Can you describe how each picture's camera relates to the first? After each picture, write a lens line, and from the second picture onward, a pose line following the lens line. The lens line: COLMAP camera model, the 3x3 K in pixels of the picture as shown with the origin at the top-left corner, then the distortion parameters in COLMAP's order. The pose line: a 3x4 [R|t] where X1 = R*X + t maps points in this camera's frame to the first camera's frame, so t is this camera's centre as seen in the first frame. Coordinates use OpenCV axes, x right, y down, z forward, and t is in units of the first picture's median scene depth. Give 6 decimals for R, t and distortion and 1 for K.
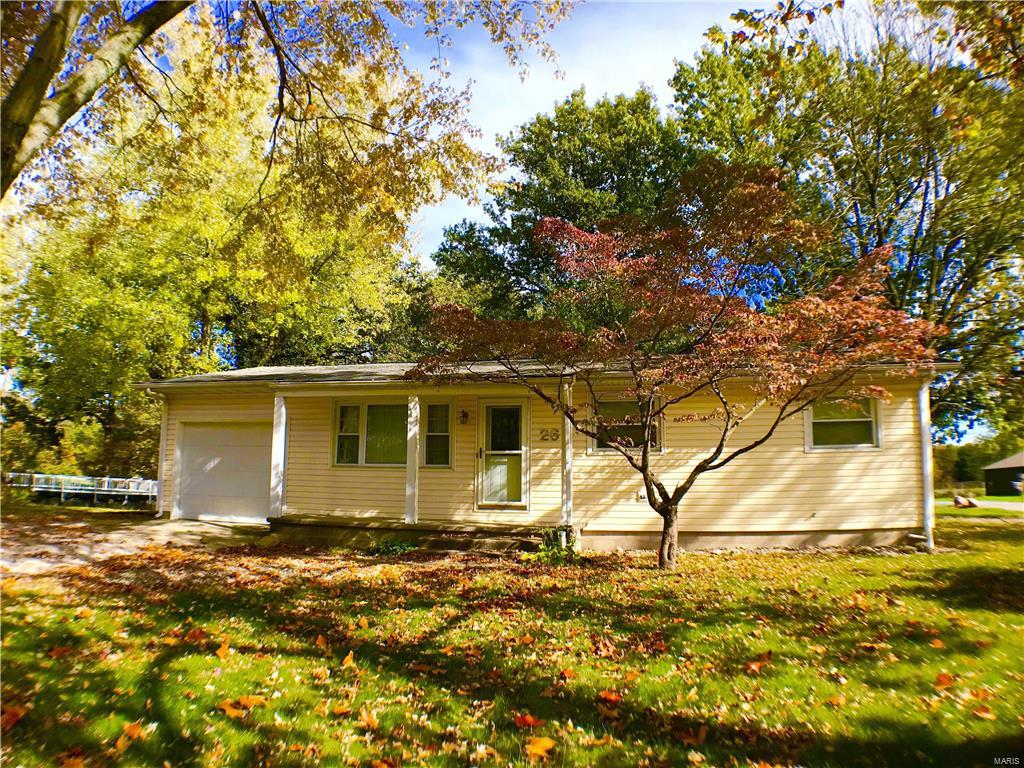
lens RADIAL K [[687.1, 0, 512.7], [0, 687.1, 378.2], [0, 0, 1]] dist [-0.148998, -0.001483]
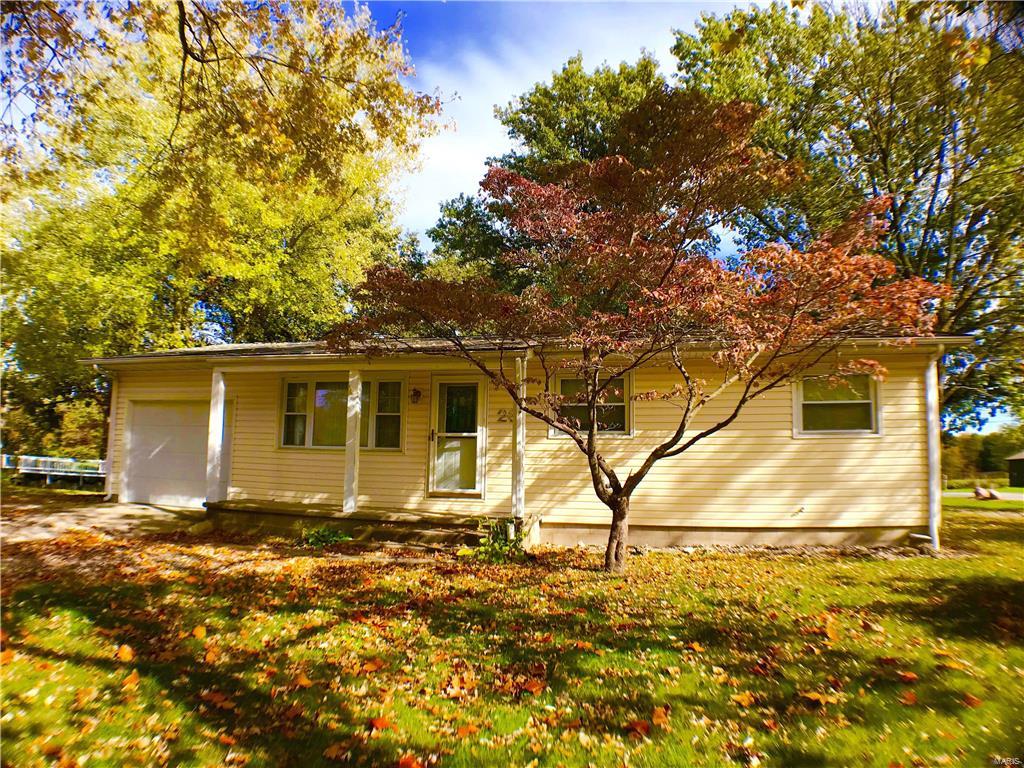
lens RADIAL K [[687.1, 0, 515.4], [0, 687.1, 377.3], [0, 0, 1]] dist [-0.148998, -0.001483]
pose [[0.999528, 0.005812, -0.030171, 0.090857], [-0.005207, 0.999784, 0.020100, 0.014383], [0.030281, -0.019934, 0.999343, 0.100798]]
